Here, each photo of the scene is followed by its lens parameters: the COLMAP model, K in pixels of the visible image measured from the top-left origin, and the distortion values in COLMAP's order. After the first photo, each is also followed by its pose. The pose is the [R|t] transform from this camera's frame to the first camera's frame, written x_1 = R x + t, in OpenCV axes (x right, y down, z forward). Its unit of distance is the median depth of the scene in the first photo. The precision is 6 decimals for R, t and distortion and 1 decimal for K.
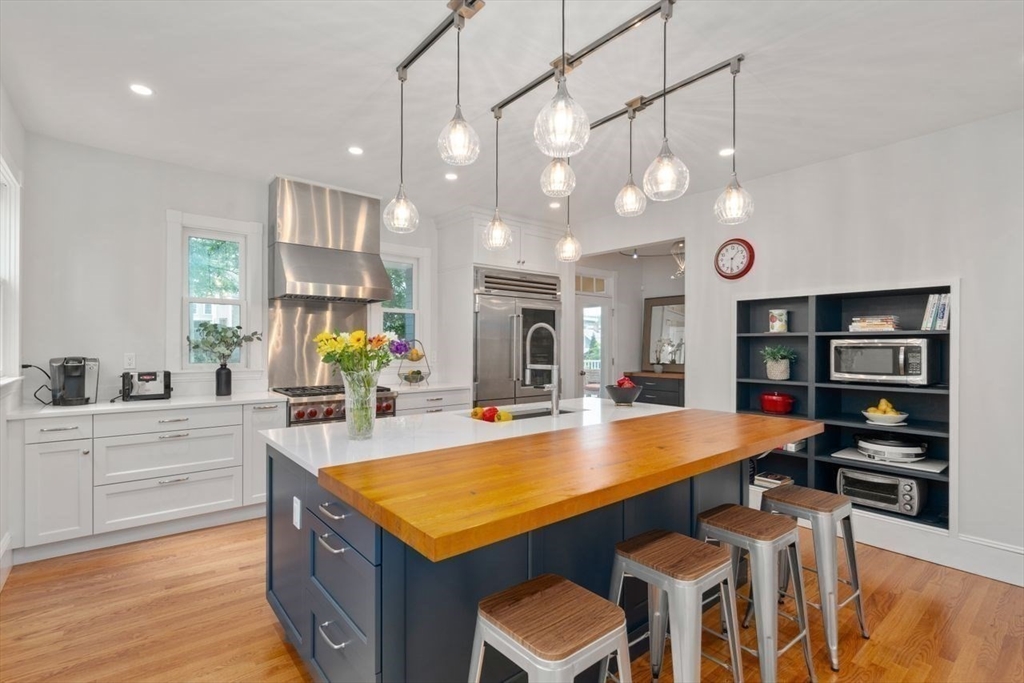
lens RADIAL K [[468.5, 0, 512.5], [0, 468.5, 347.2], [0, 0, 1]] dist [-0.001620, -0.000434]
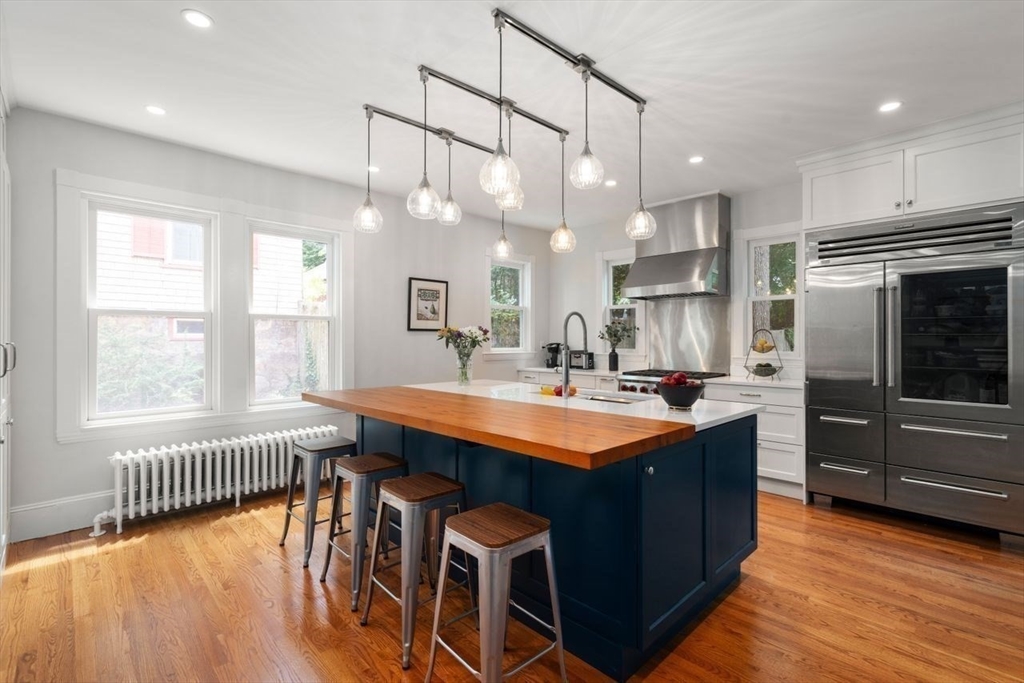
lens RADIAL K [[468.5, 0, 511.6], [0, 468.5, 340.9], [0, 0, 1]] dist [-0.001620, -0.000434]
pose [[0.098800, 0.001813, -0.995106, 0.735628], [0.003188, 0.999993, 0.002138, 0.004499], [0.995102, -0.003384, 0.098793, 0.486875]]
